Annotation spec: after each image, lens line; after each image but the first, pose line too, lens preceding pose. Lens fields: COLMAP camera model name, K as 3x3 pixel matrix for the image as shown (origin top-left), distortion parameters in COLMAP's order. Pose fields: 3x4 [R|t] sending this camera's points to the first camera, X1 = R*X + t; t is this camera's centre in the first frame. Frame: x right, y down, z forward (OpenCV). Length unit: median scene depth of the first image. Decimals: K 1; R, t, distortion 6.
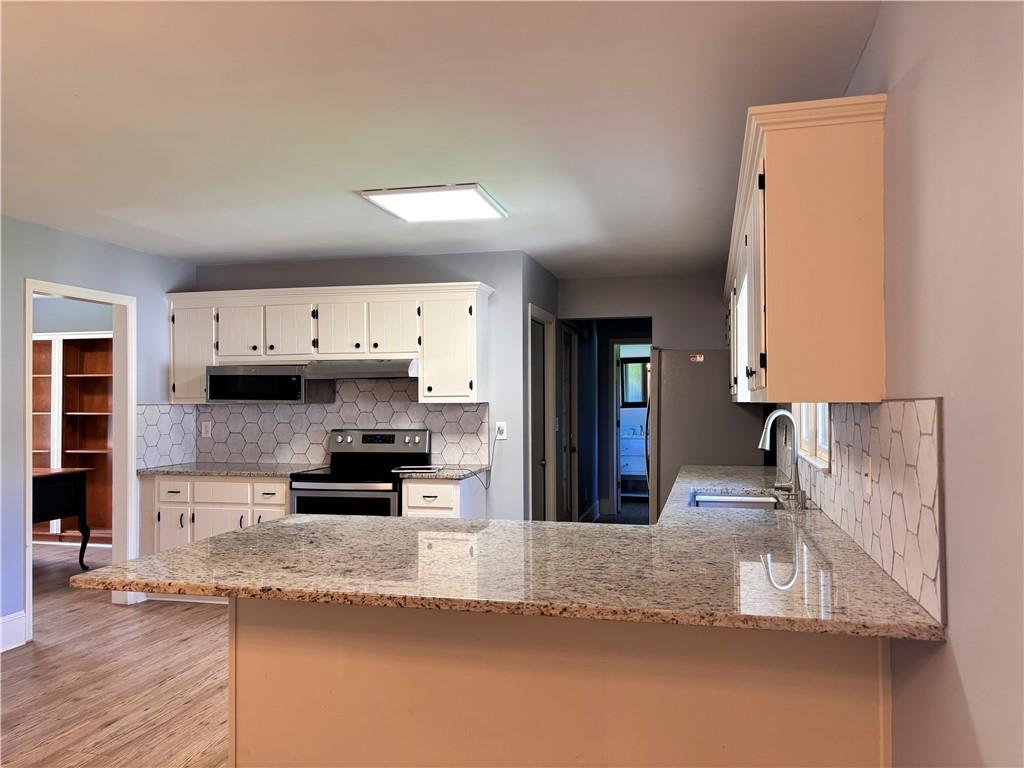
lens RADIAL K [[780.9, 0, 512.0], [0, 780.9, 384.0], [0, 0, 1]] dist [-0.002662, -0.004059]
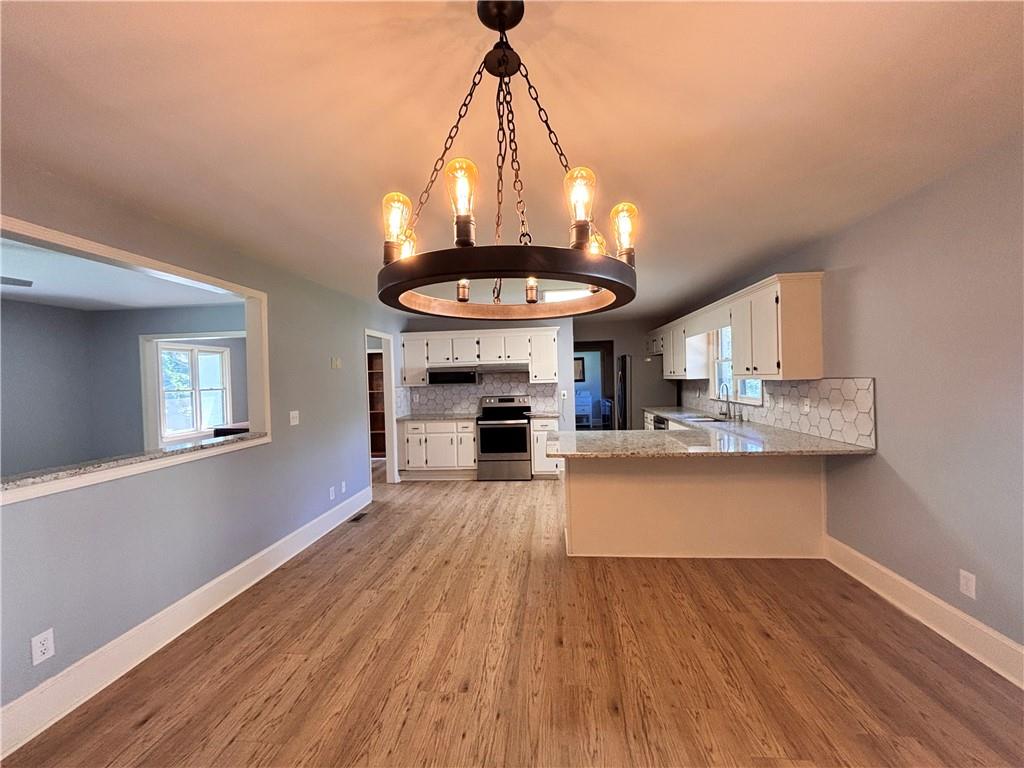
lens RADIAL K [[415.6, 0, 509.1], [0, 415.6, 384.0], [0, 0, 1]] dist [-0.002624, 0.000689]
pose [[0.988363, -0.025100, 0.150032, -0.345861], [0.020333, 0.999241, 0.033229, -0.012785], [-0.150752, -0.029791, 0.988123, -0.132679]]
